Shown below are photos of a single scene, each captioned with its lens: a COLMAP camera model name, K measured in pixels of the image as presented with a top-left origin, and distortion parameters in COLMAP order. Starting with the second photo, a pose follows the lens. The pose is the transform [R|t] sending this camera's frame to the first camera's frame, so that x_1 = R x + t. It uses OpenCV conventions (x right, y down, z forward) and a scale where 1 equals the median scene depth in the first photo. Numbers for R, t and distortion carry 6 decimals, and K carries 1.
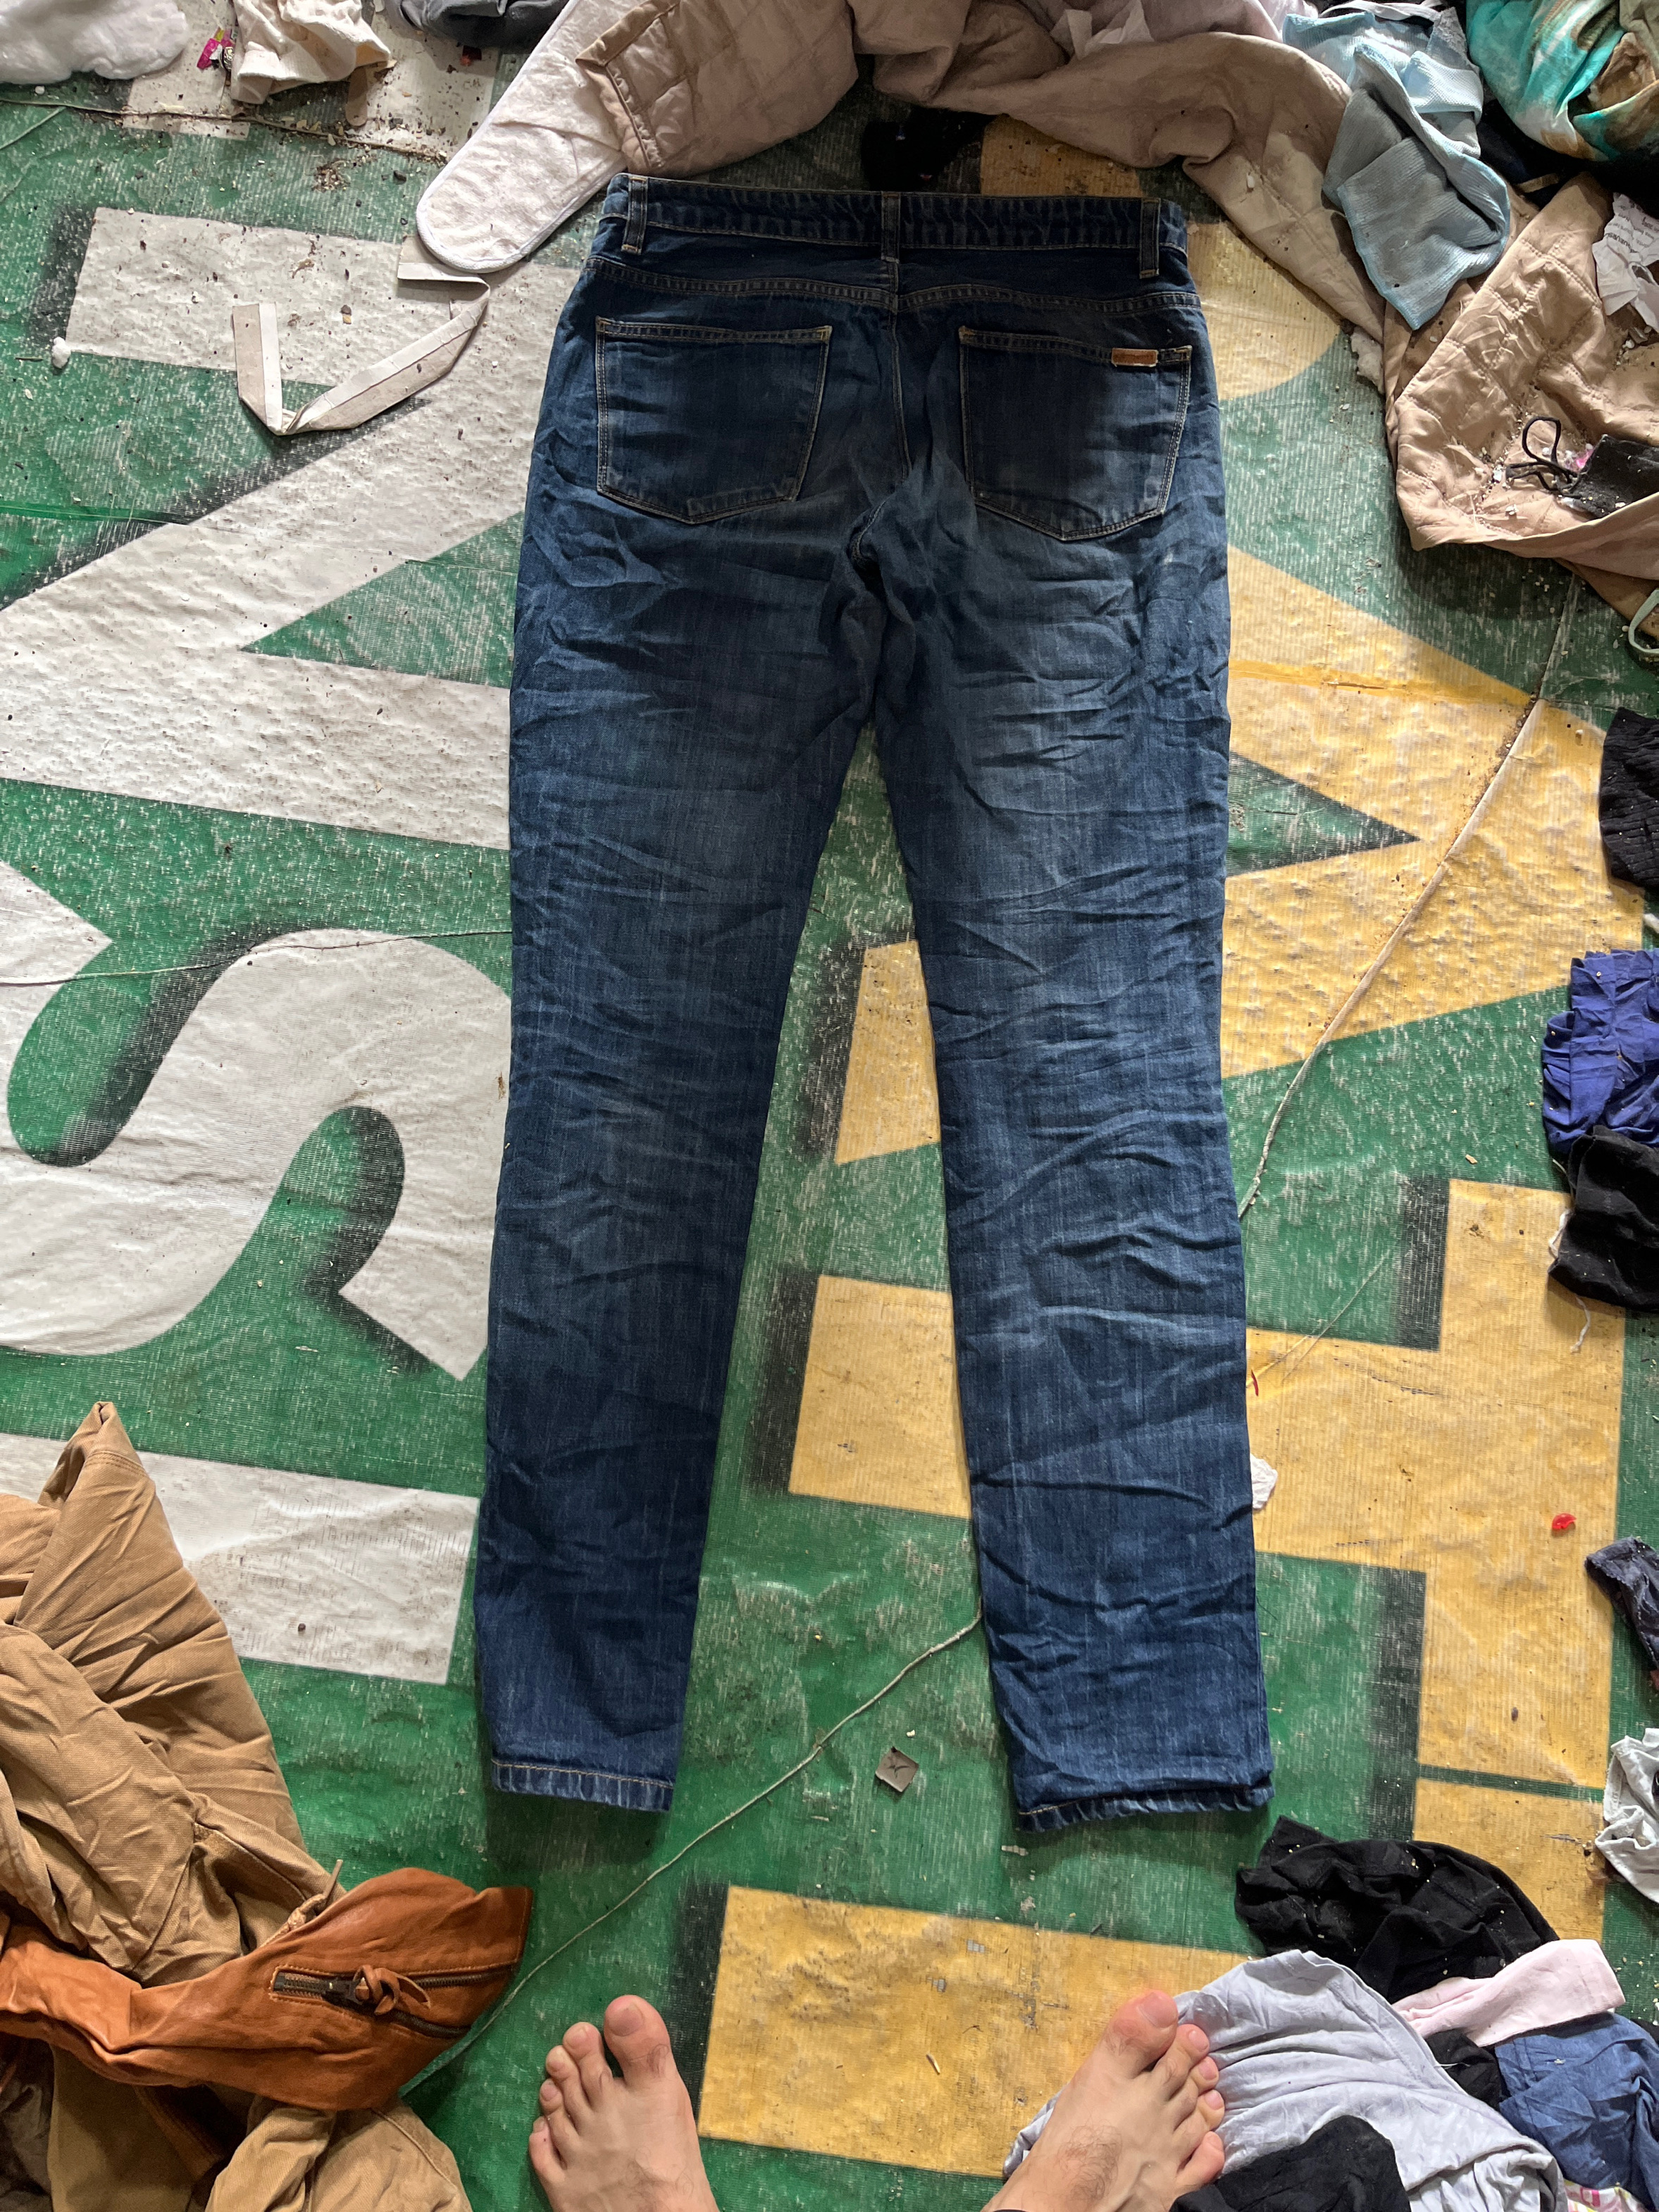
lens RADIAL K [[1681.7, 0, 811.2], [0, 1681.7, 1115.3], [0, 0, 1]] dist [0.034642, -0.051217]
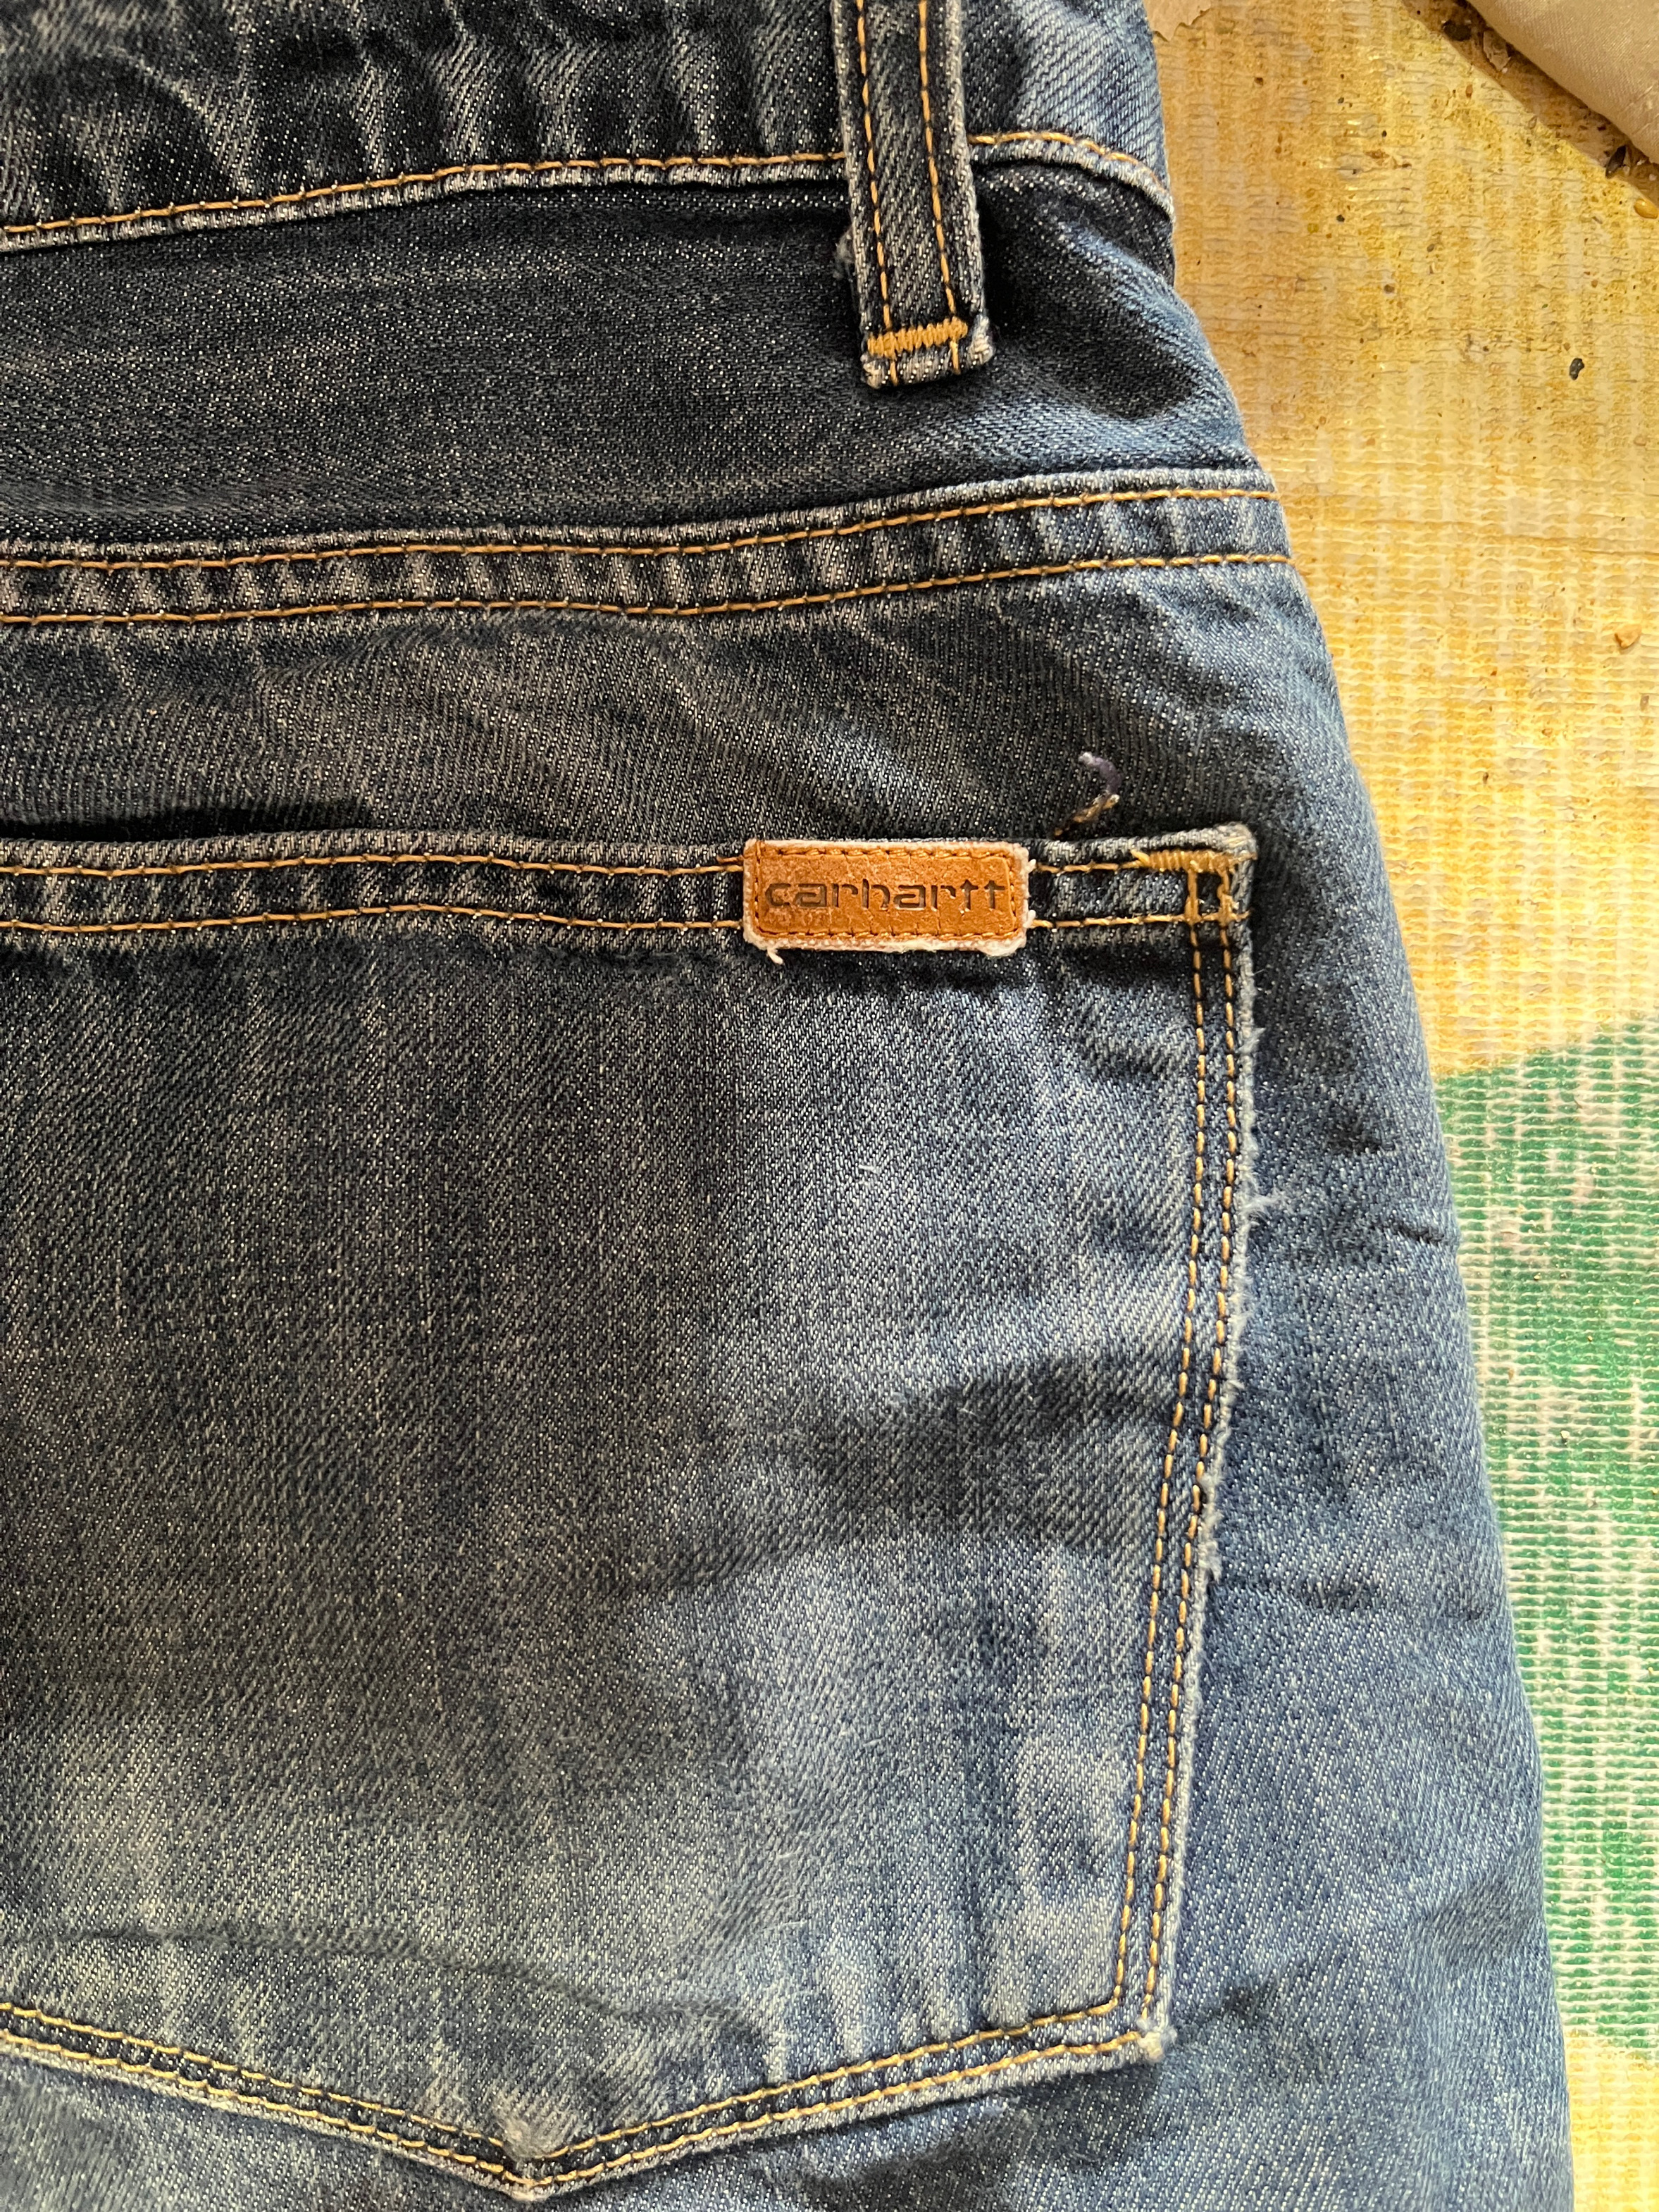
lens RADIAL K [[1681.7, 0, 830.1], [0, 1681.7, 1101.4], [0, 0, 1]] dist [0.034642, -0.051217]
pose [[0.994976, -0.098566, 0.017517, 0.182769], [0.096572, 0.991113, 0.091482, -0.447687], [-0.026378, -0.089331, 0.995653, 0.848347]]
